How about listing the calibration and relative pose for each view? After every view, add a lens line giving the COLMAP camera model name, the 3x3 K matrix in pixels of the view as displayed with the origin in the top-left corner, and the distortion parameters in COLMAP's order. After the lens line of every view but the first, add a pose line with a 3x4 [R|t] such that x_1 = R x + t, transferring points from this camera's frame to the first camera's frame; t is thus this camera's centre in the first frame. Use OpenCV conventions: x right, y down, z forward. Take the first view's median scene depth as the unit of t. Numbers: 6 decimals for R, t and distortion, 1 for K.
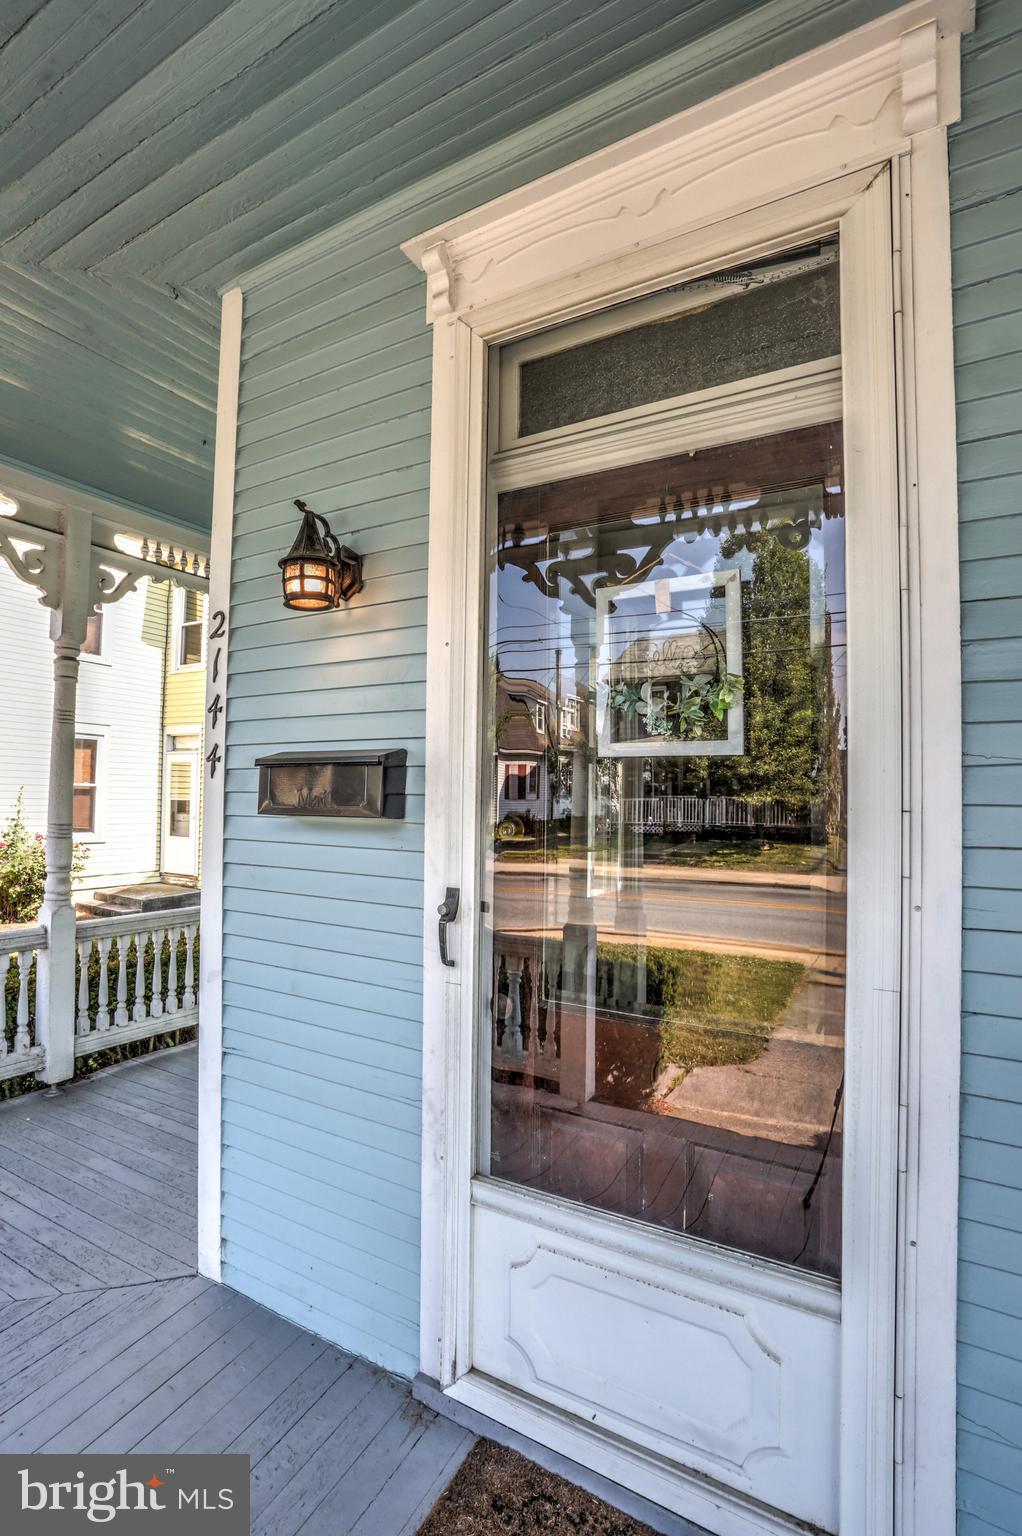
lens RADIAL K [[731.4, 0, 508.7], [0, 731.4, 797.7], [0, 0, 1]] dist [-0.001709, -0.000048]
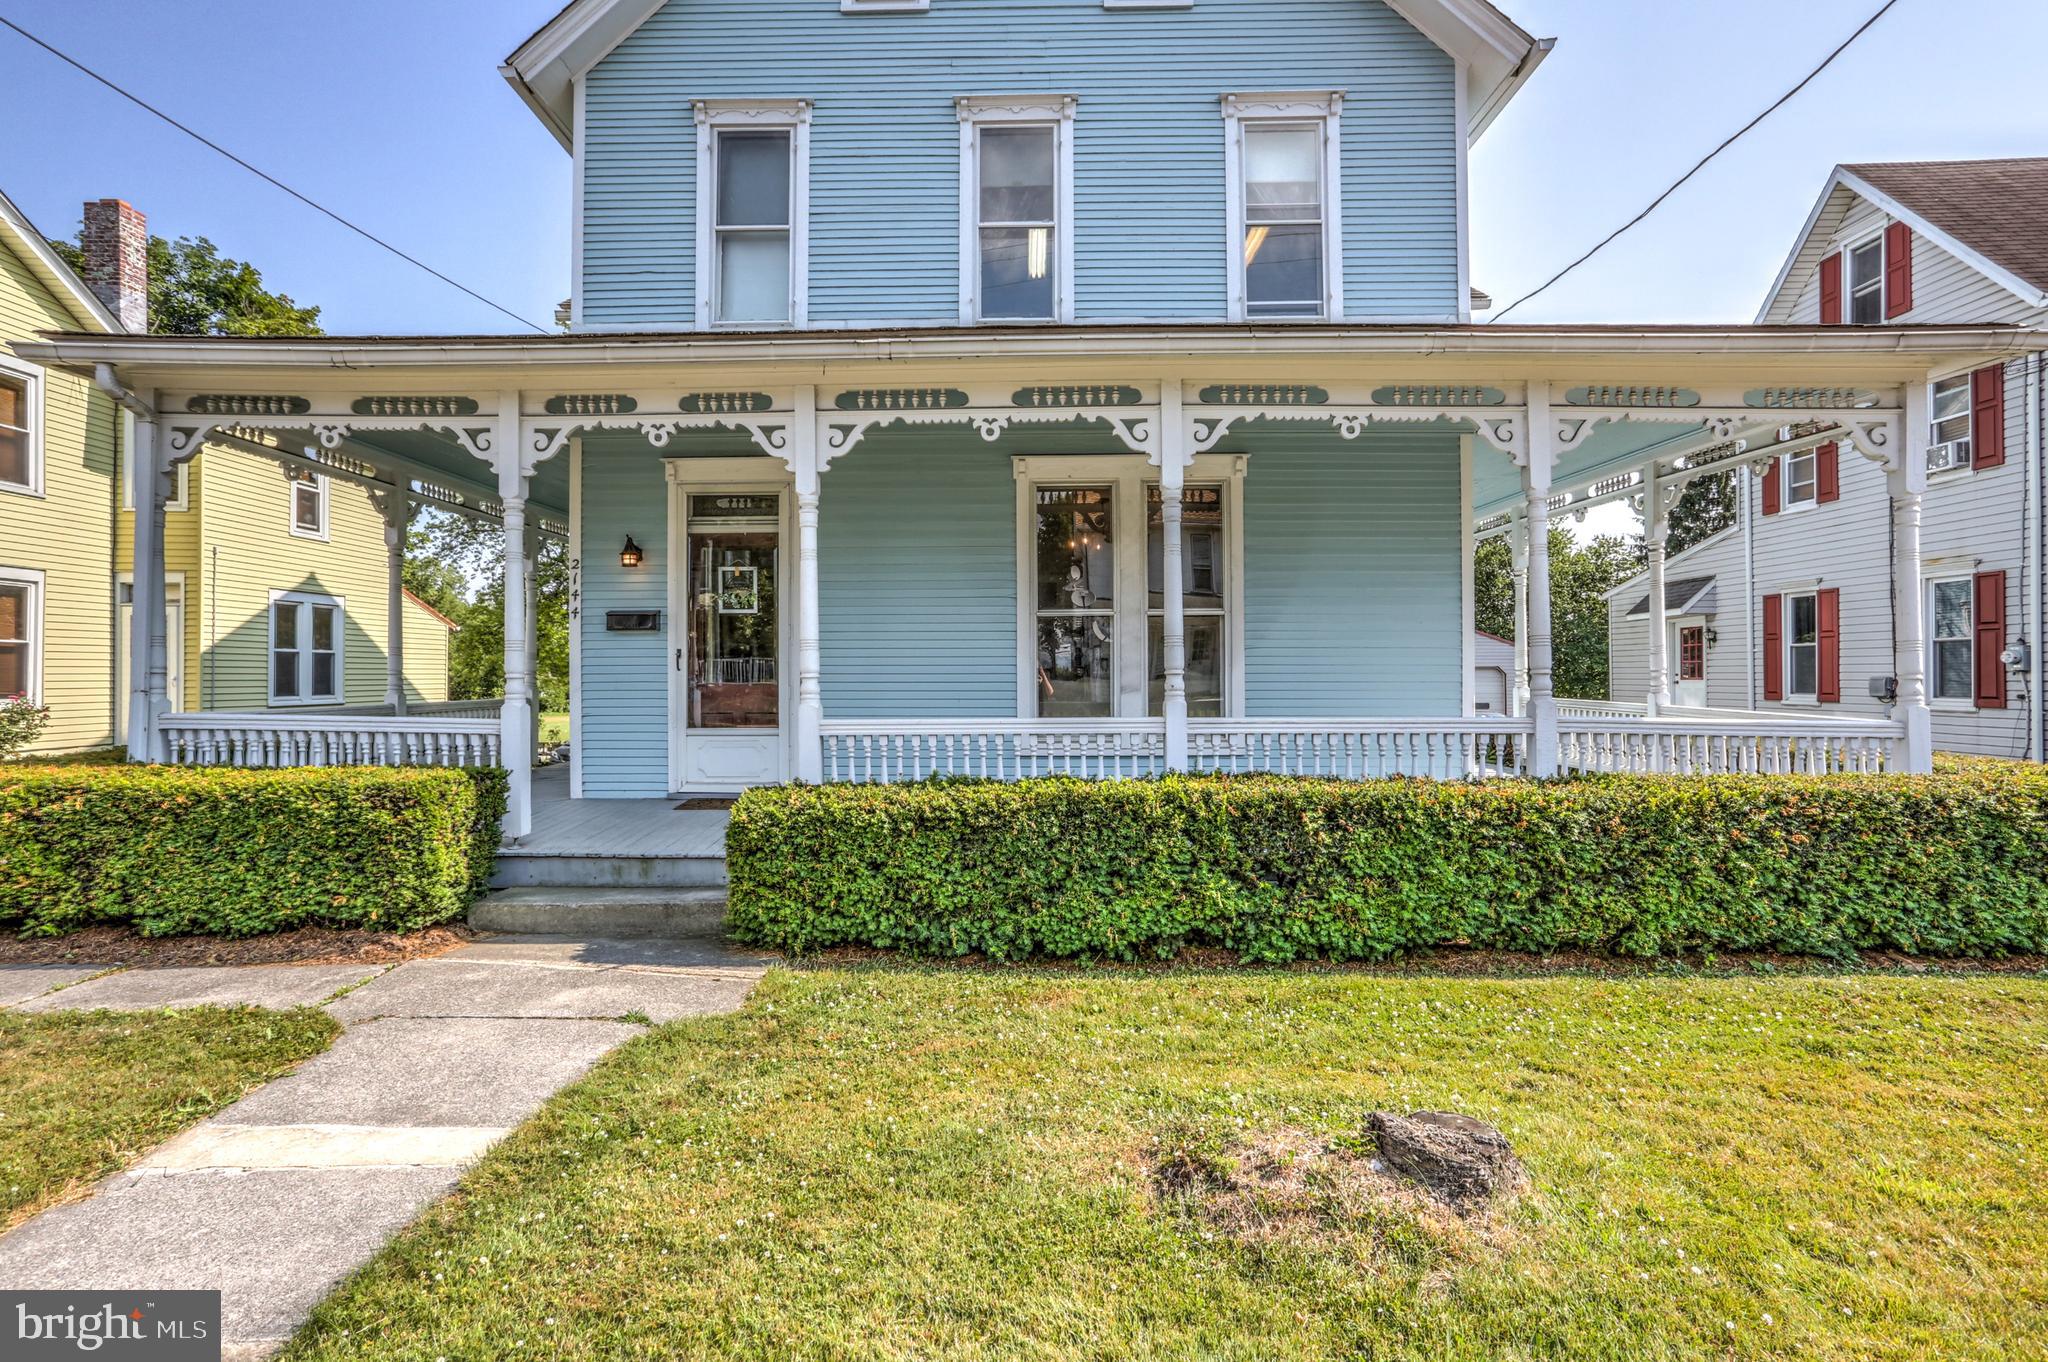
lens RADIAL K [[907.4, 0, 1024.0], [0, 907.4, 681.0], [0, 0, 1]] dist [-0.006614, -0.000092]
pose [[0.865385, -0.027427, 0.500356, -0.419848], [0.019915, 0.999595, 0.020349, 0.109635], [-0.500711, -0.007645, 0.865581, -1.798734]]
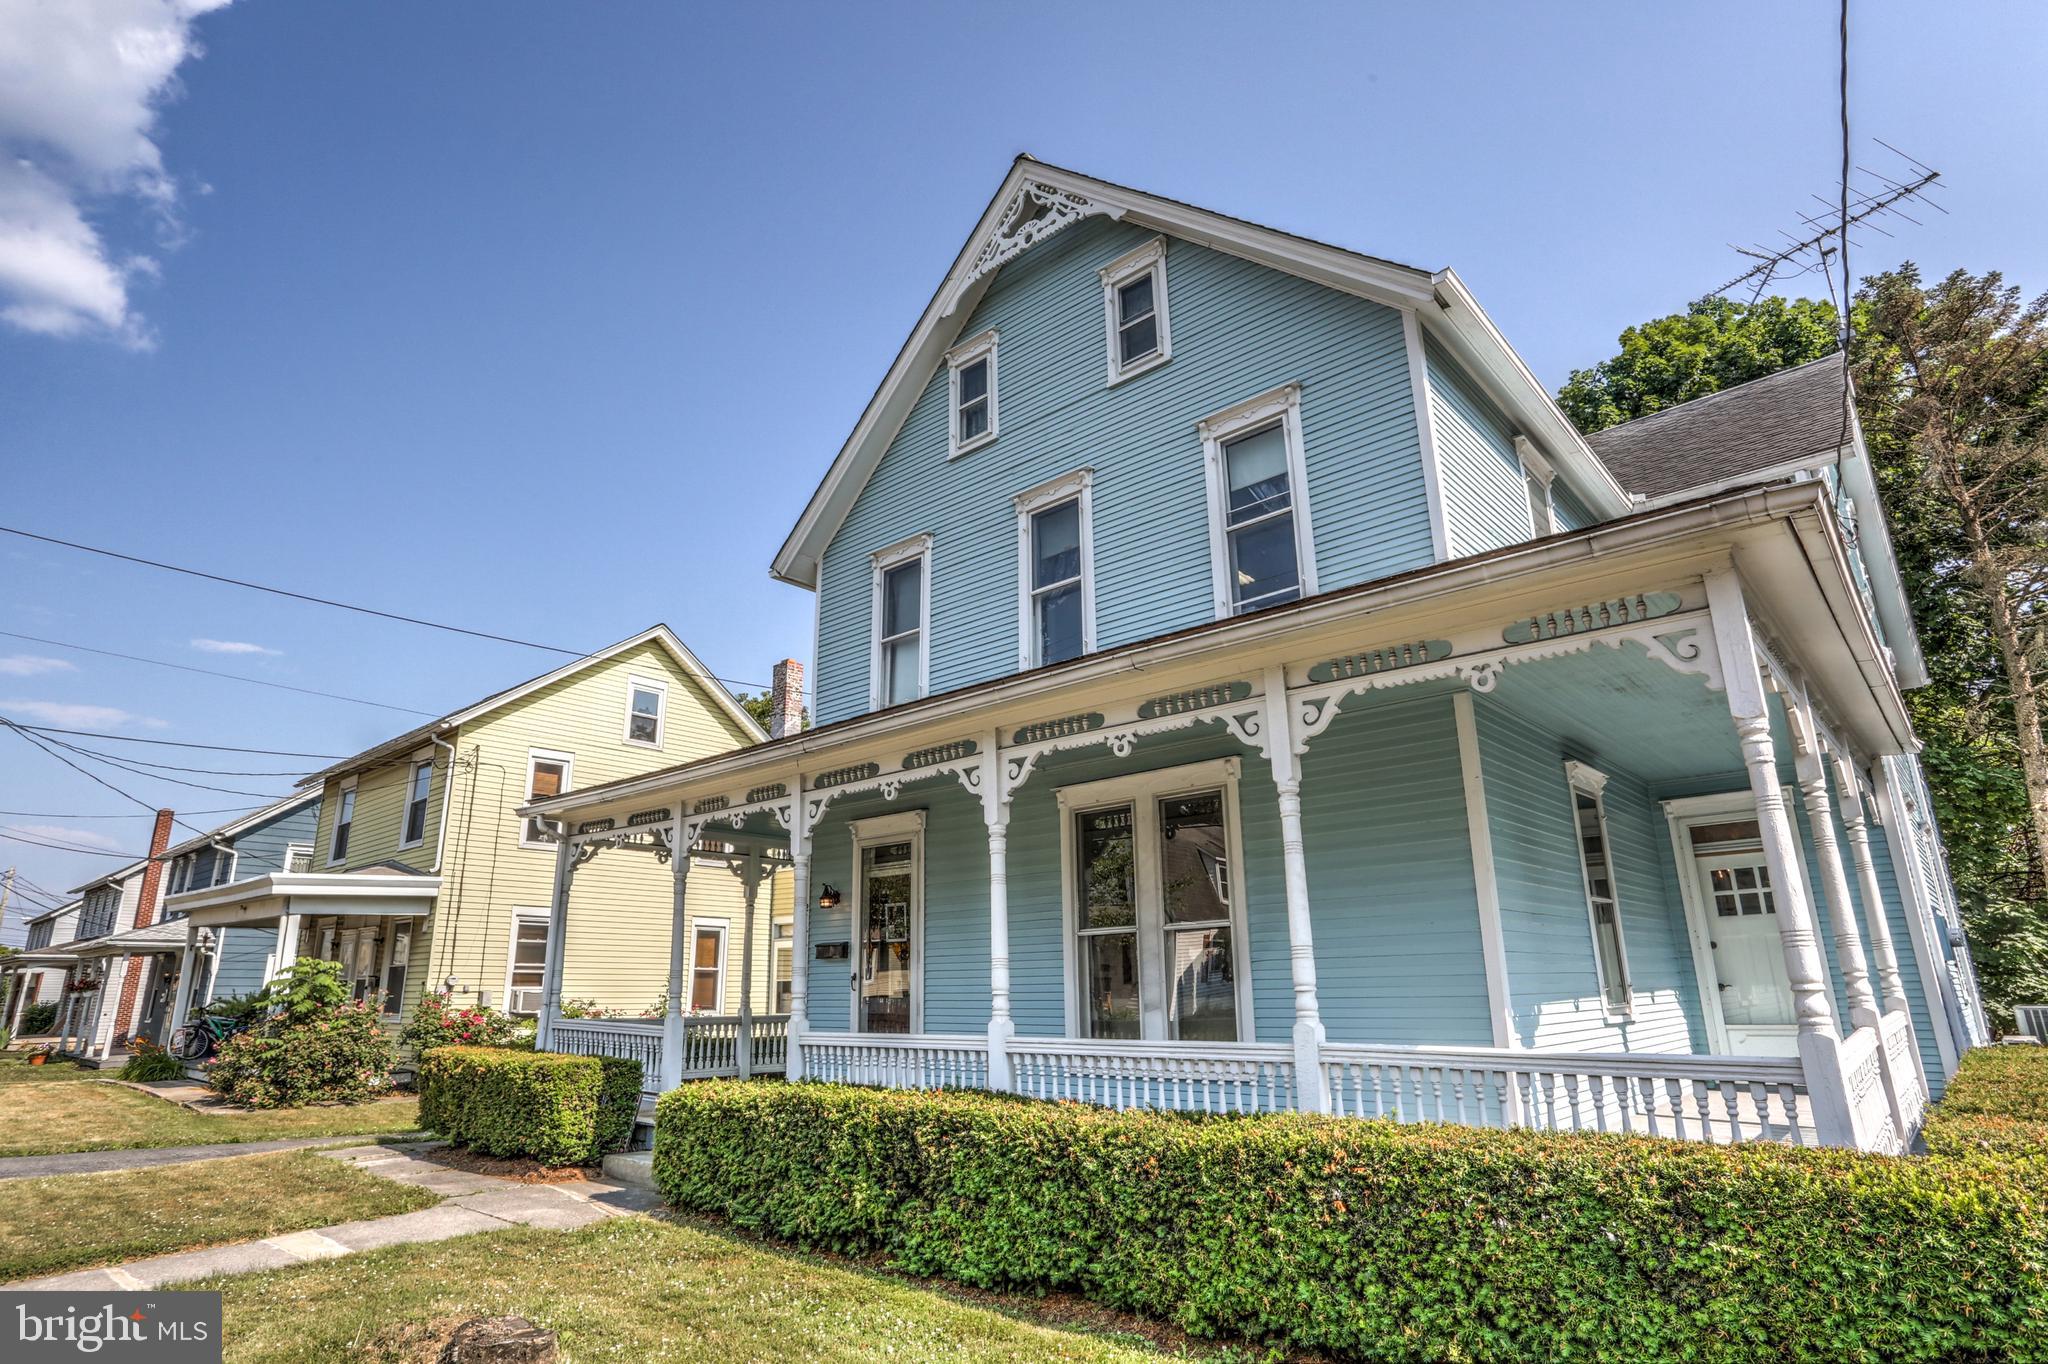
lens RADIAL K [[1092.2, 0, 1005.6], [0, 1092.2, 649.2], [0, 0, 1]] dist [-0.028321, -0.000185]
pose [[0.978384, -0.090104, -0.186133, 1.079828], [0.030488, 0.953097, -0.301124, 0.133185], [0.204536, 0.288940, 0.935242, -2.679296]]
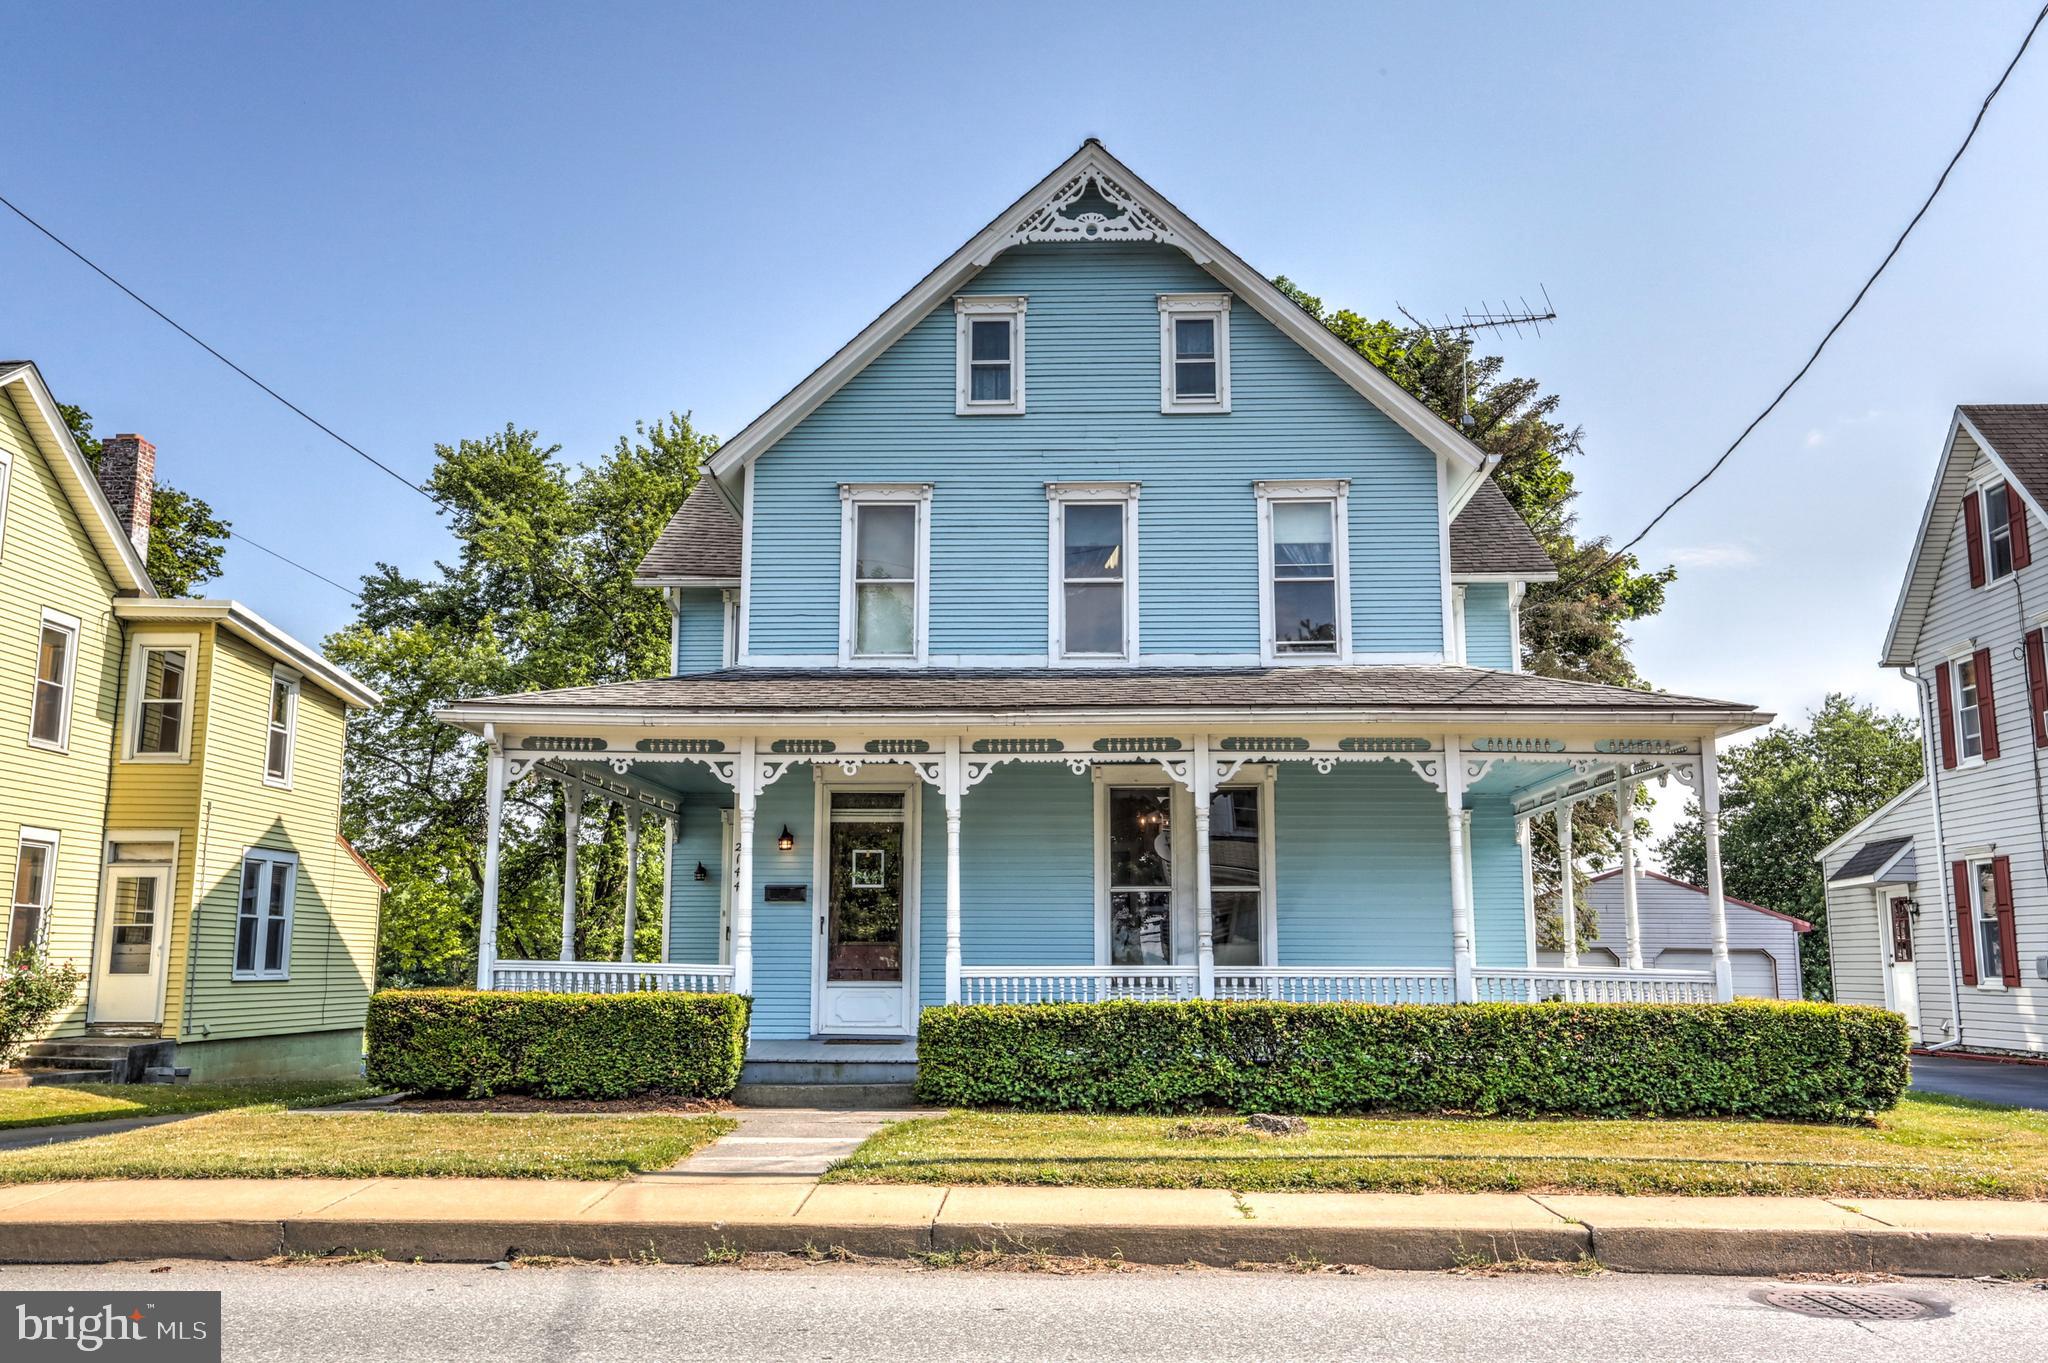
lens RADIAL K [[1659.3, 0, 1024.0], [0, 1659.3, 681.5], [0, 0, 1]] dist [-0.000322, 0.010660]
pose [[0.882859, 0.062518, 0.465458, -1.812627], [0.013850, 0.987203, -0.158865, 0.161499], [-0.469434, 0.146702, 0.870695, -4.114396]]
